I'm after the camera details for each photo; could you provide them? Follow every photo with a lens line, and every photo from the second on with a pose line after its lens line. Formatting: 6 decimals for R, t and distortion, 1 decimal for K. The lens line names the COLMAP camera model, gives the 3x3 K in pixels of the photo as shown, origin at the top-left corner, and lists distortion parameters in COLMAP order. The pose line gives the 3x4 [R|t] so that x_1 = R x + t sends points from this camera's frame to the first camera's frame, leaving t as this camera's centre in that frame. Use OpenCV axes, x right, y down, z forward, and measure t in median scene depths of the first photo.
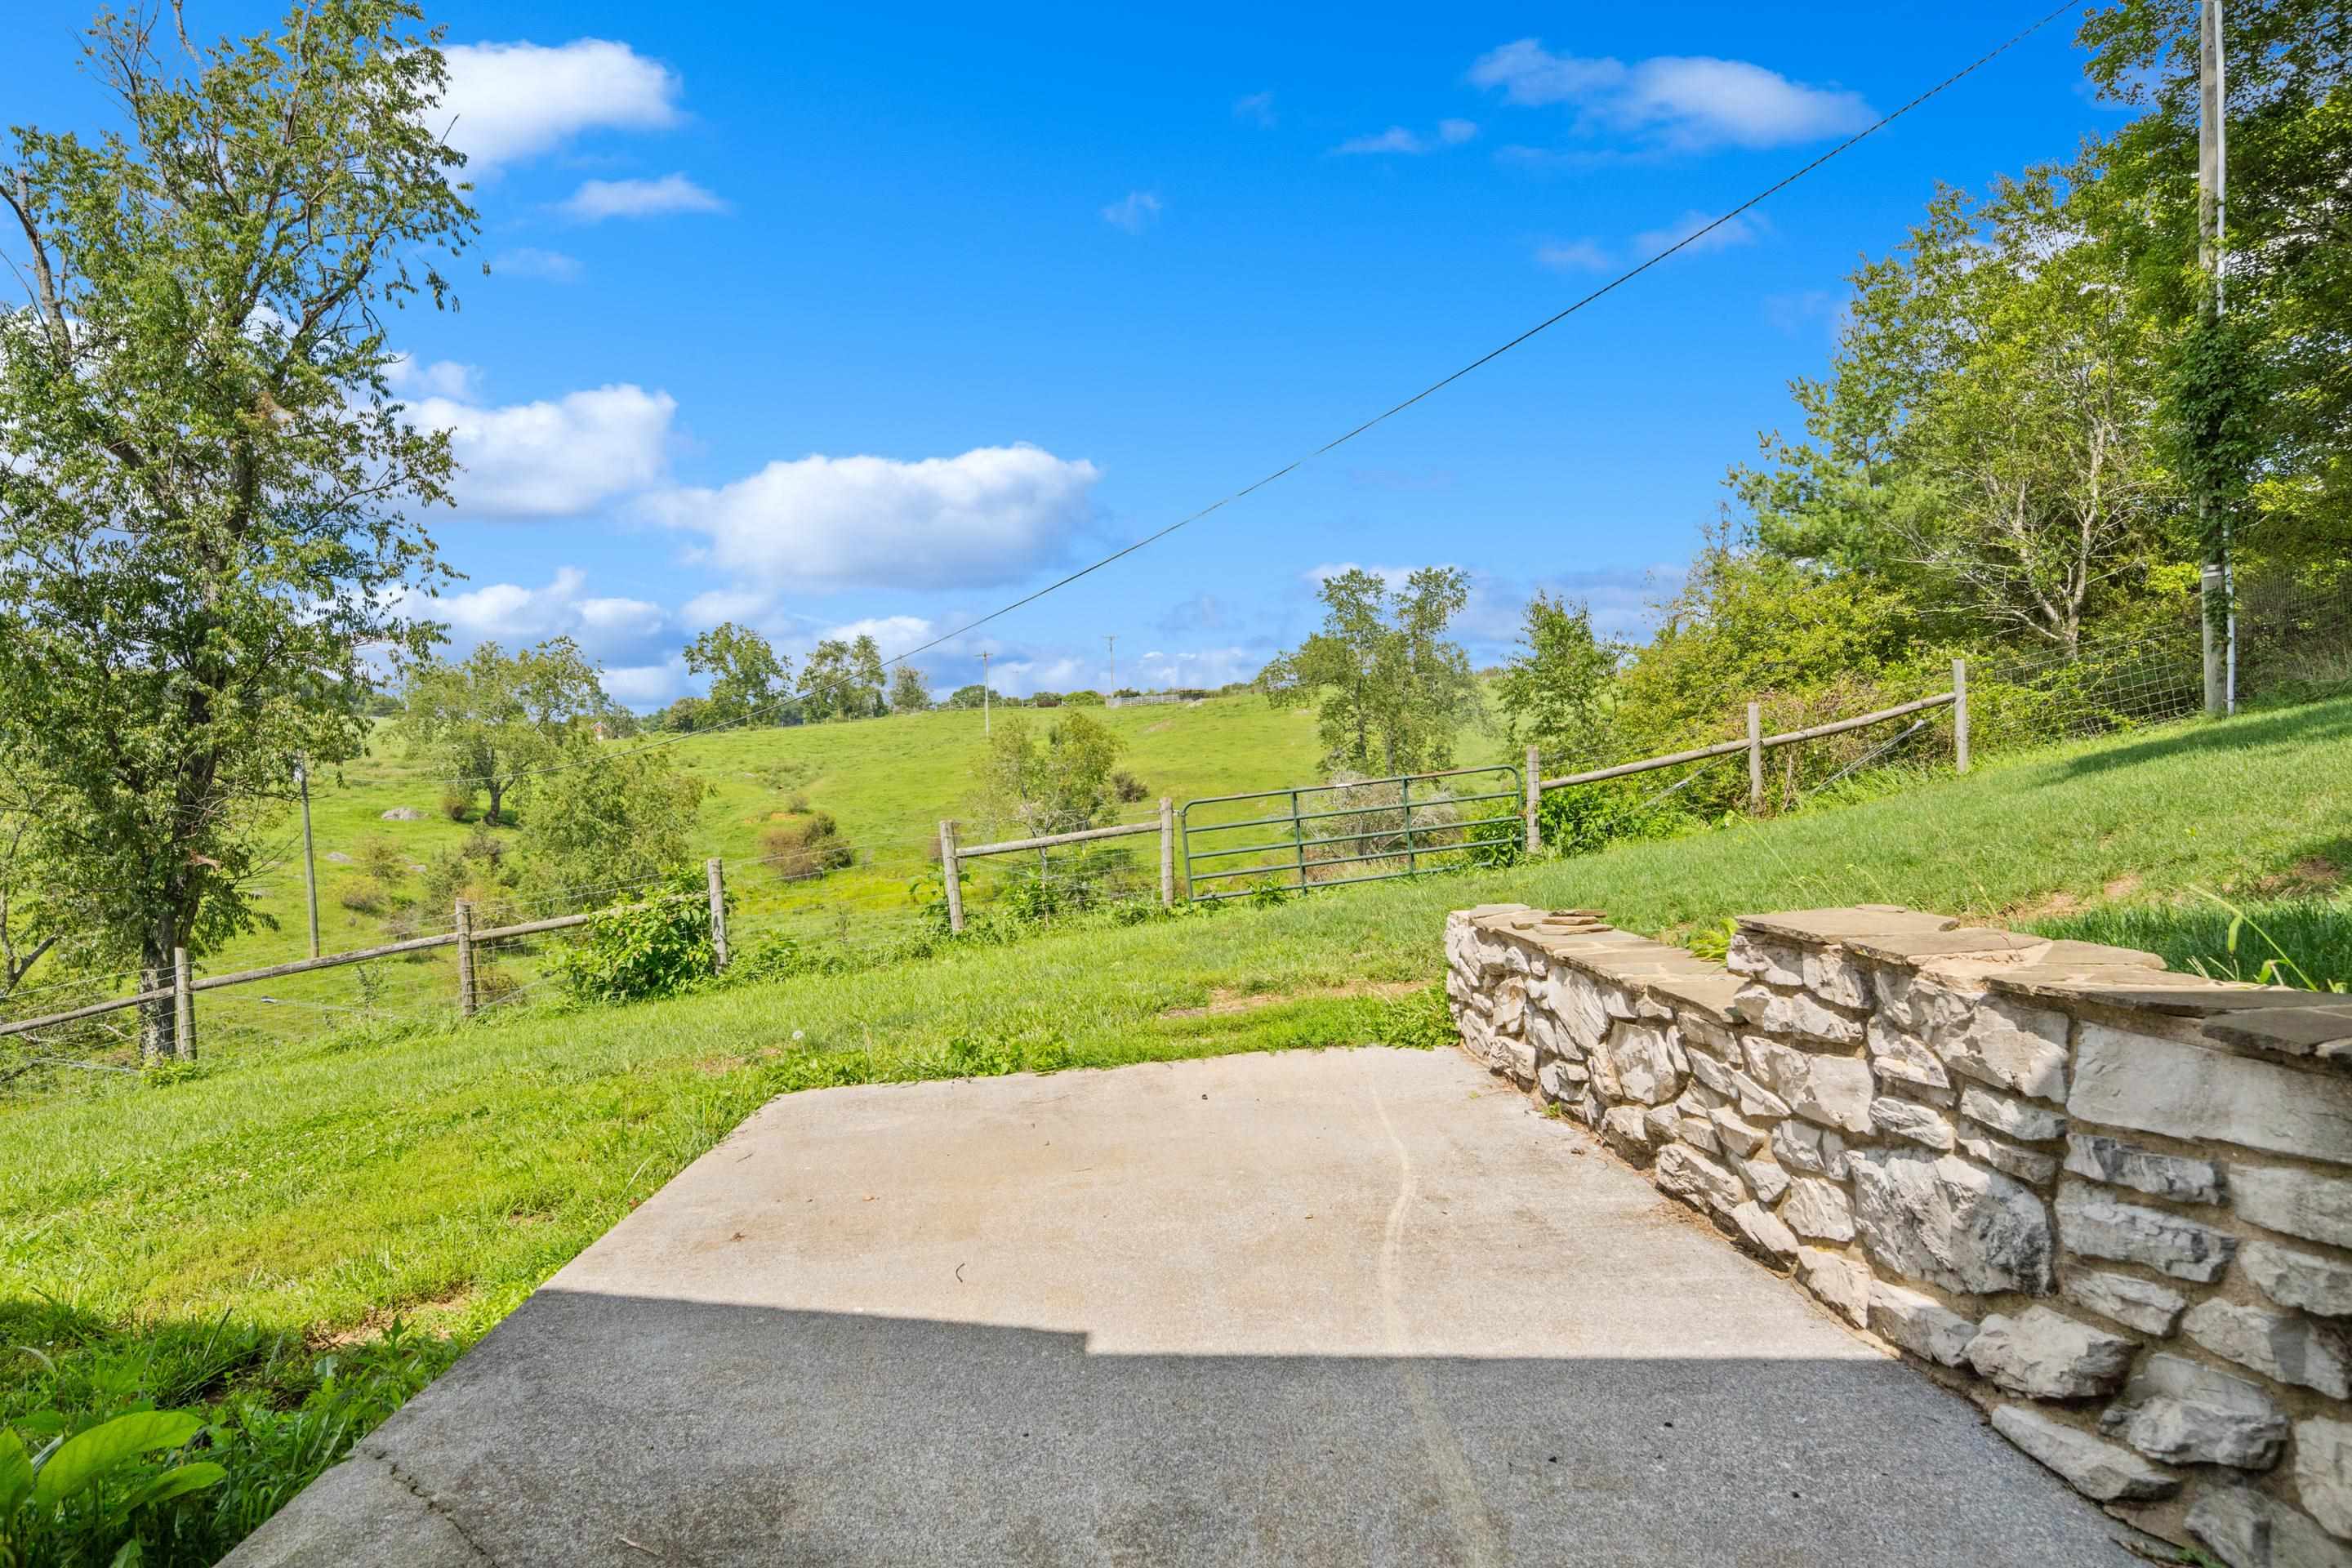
lens RADIAL K [[1314.6, 0, 1163.5], [0, 1314.6, 776.6], [0, 0, 1]] dist [0.000456, -0.008332]
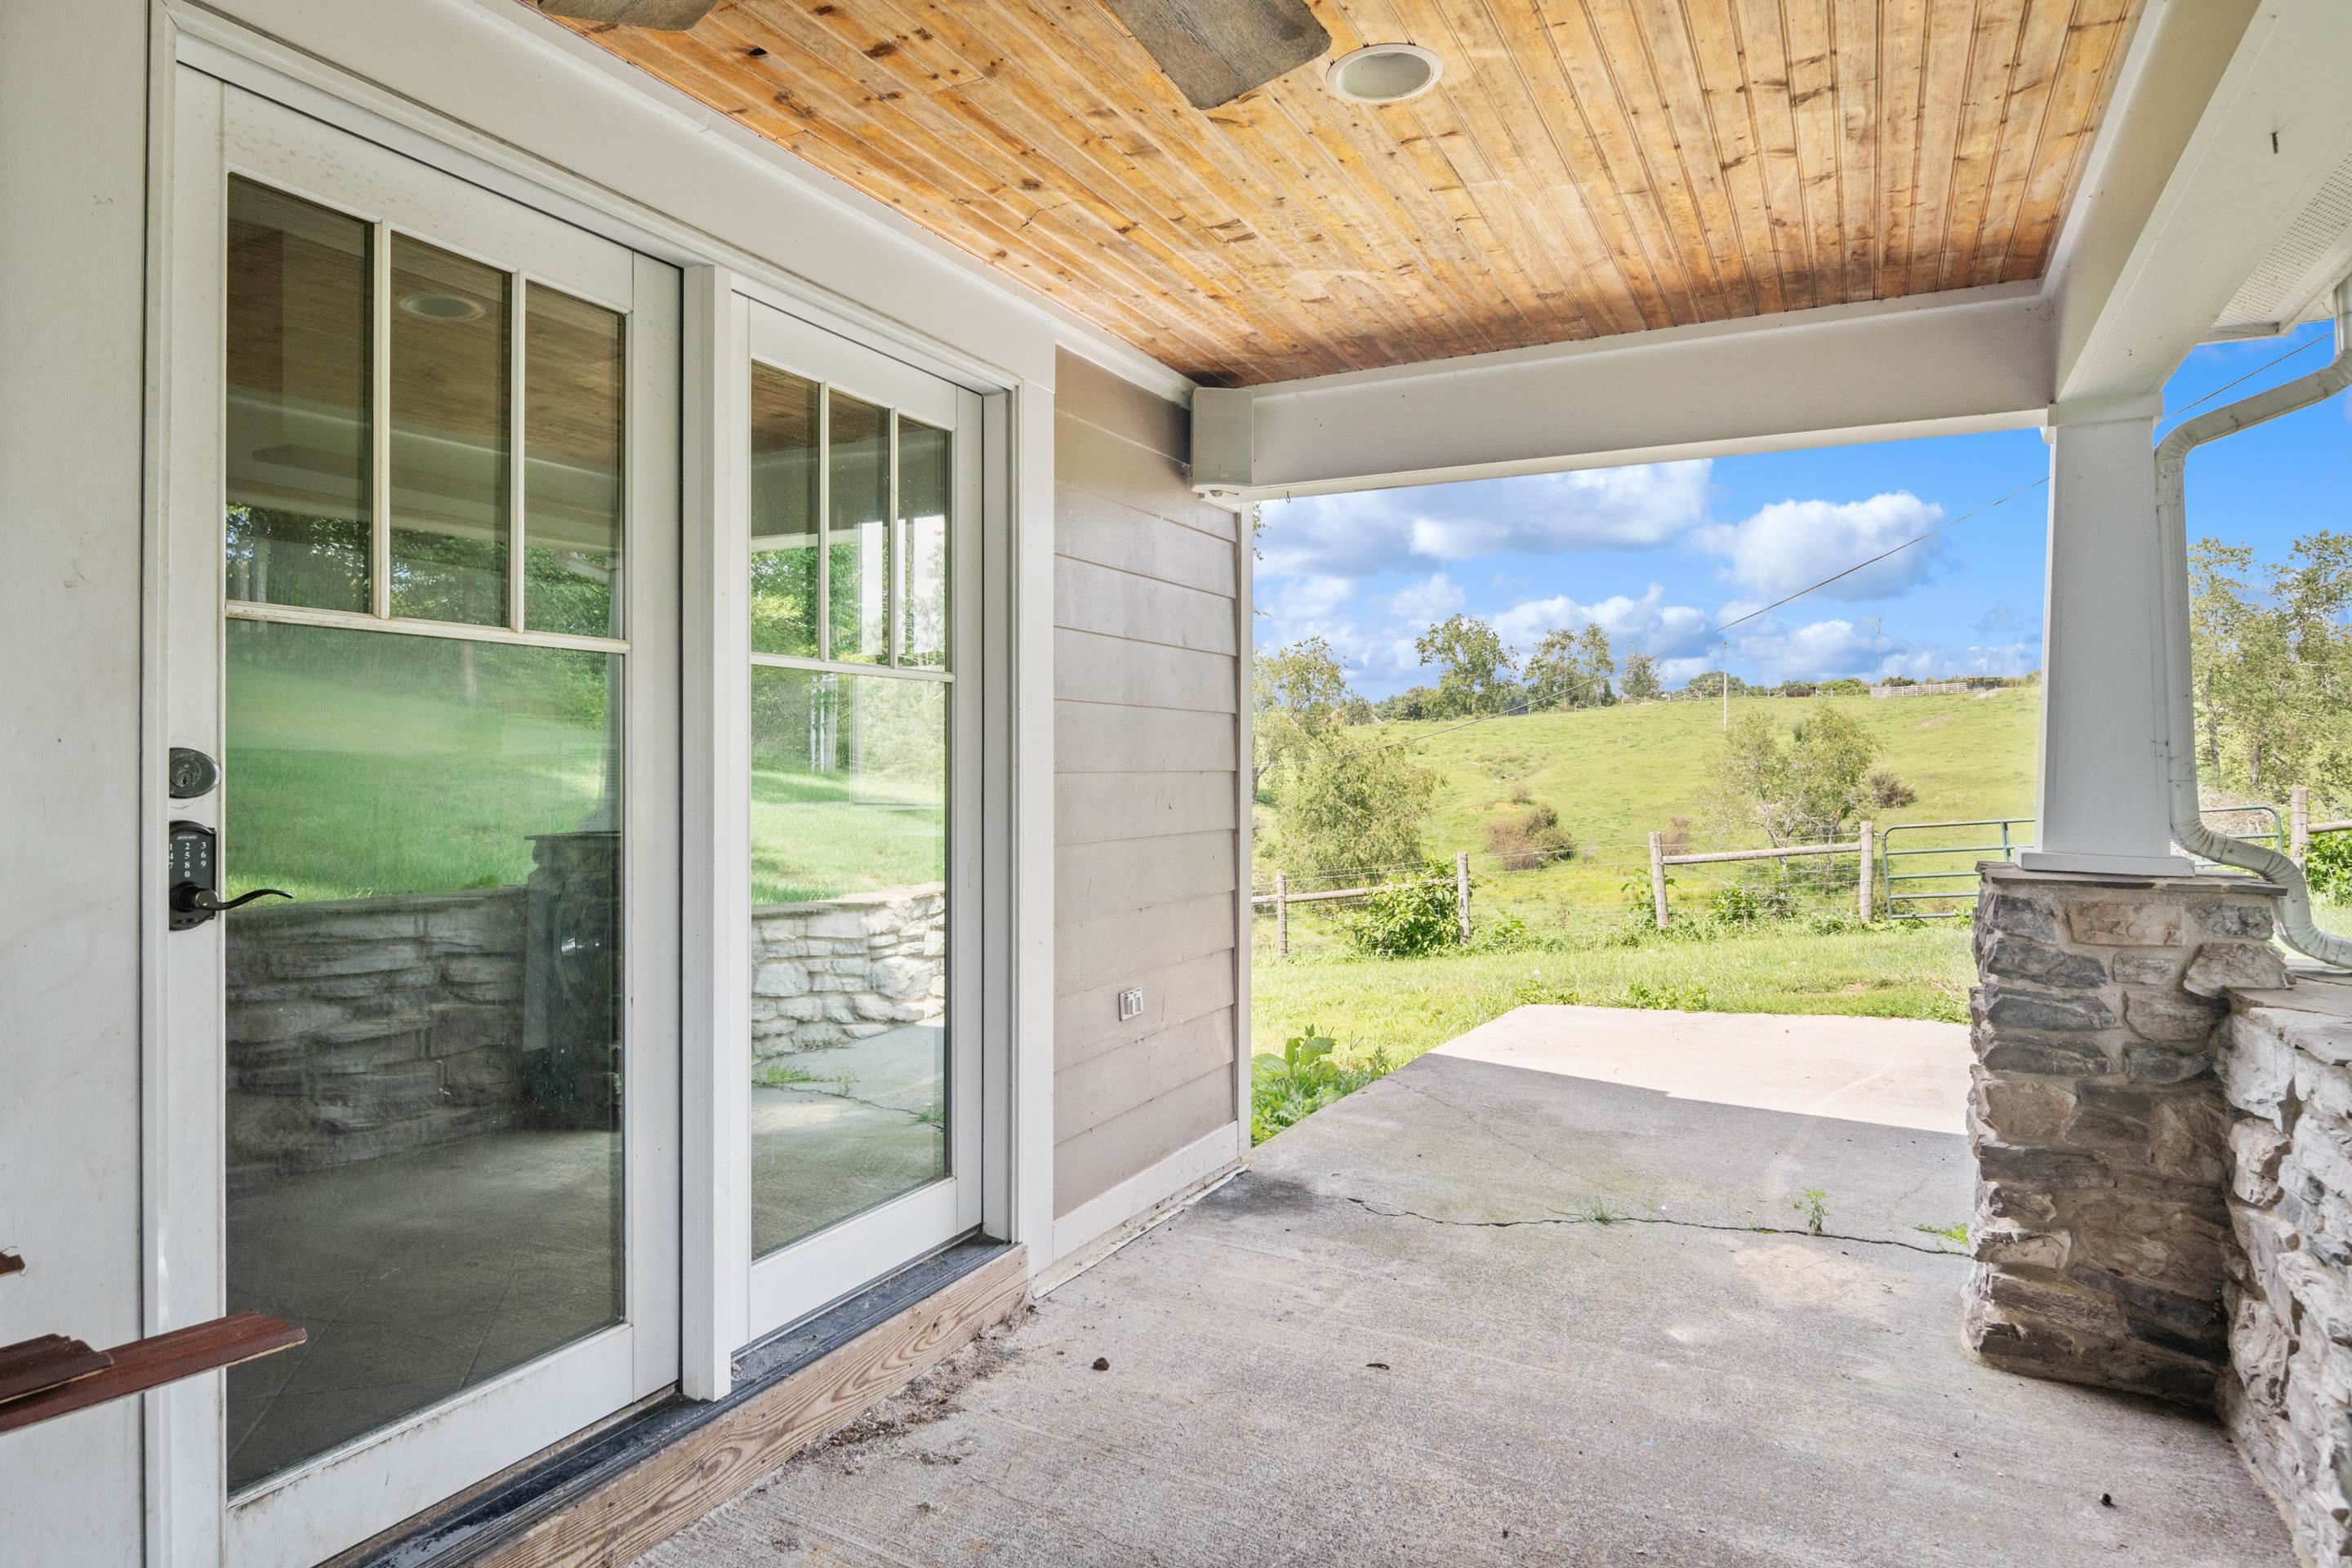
lens RADIAL K [[1314.6, 0, 1163.5], [0, 1314.6, 776.6], [0, 0, 1]] dist [0.000456, -0.008332]
pose [[0.858977, 0.031607, -0.511038, 0.047823], [-0.027356, 0.999500, 0.015836, -0.019299], [0.511283, 0.000377, 0.859412, -0.200513]]
